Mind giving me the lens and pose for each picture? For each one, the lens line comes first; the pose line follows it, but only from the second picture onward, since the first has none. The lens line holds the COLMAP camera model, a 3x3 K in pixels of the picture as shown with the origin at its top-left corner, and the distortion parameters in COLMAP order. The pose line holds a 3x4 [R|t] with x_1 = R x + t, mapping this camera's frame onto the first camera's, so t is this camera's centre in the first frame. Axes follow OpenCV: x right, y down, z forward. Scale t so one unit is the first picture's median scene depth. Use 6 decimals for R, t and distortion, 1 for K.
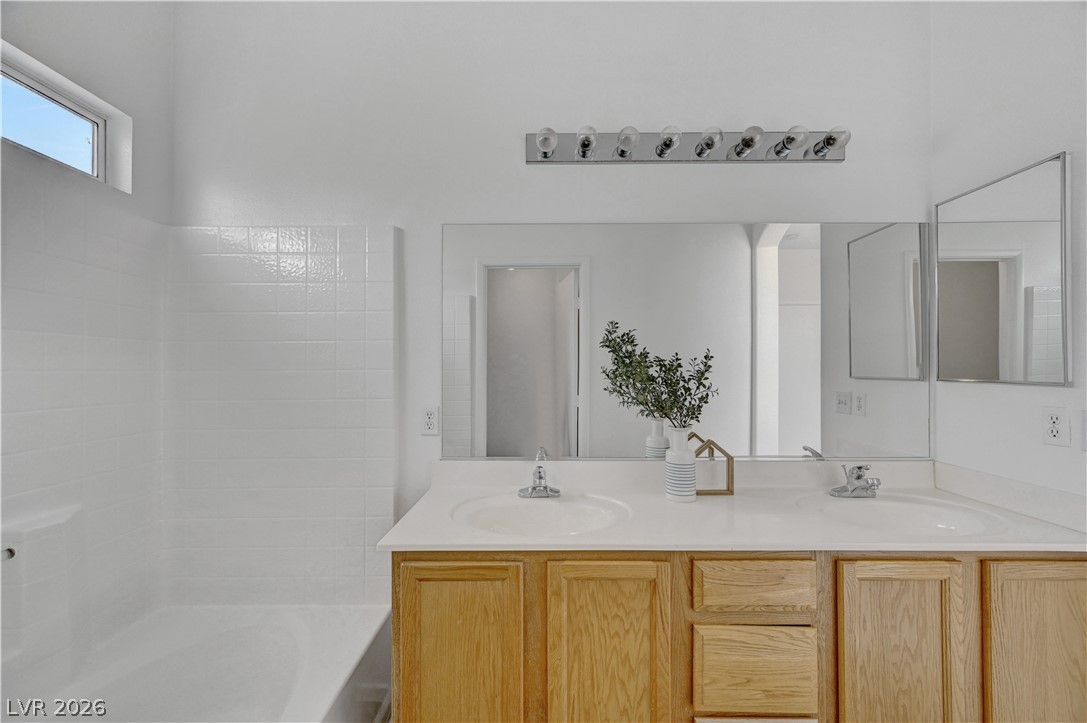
lens RADIAL K [[433.0, 0, 543.8], [0, 433.0, 364.7], [0, 0, 1]] dist [-0.001775, 0.000108]
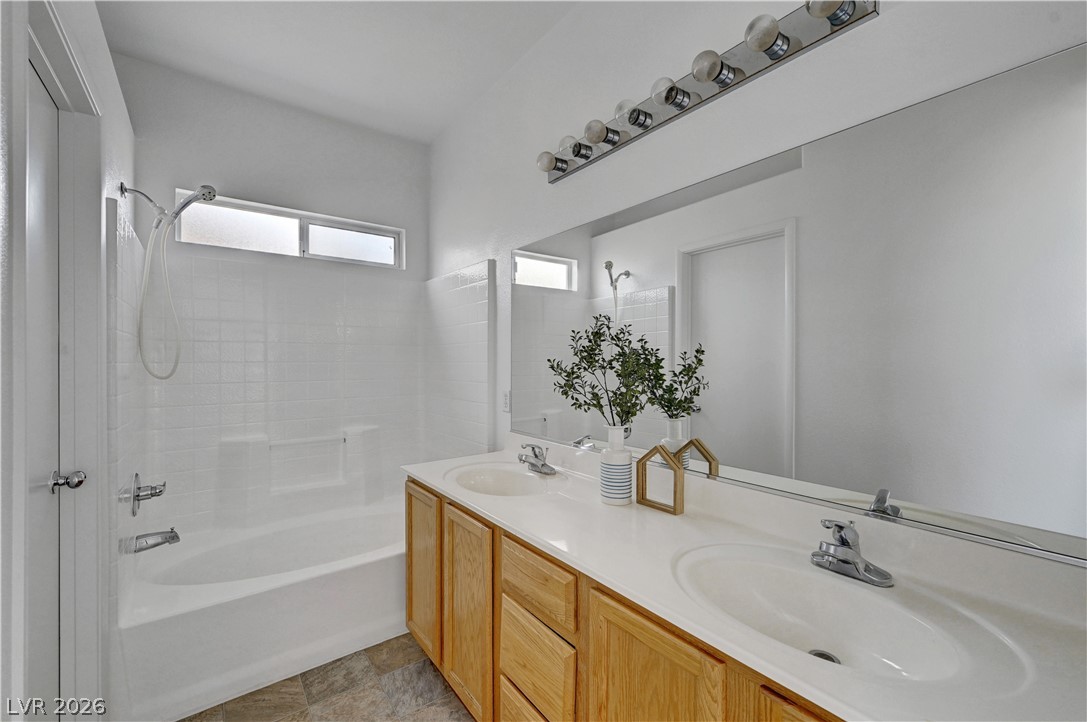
lens RADIAL K [[444.3, 0, 543.3], [0, 444.3, 356.8], [0, 0, 1]] dist [-0.000483, 0.000016]
pose [[0.611872, -0.004585, -0.790943, 0.889805], [0.015304, 0.999865, 0.006043, -0.012050], [0.790809, -0.015802, 0.611860, 0.256759]]
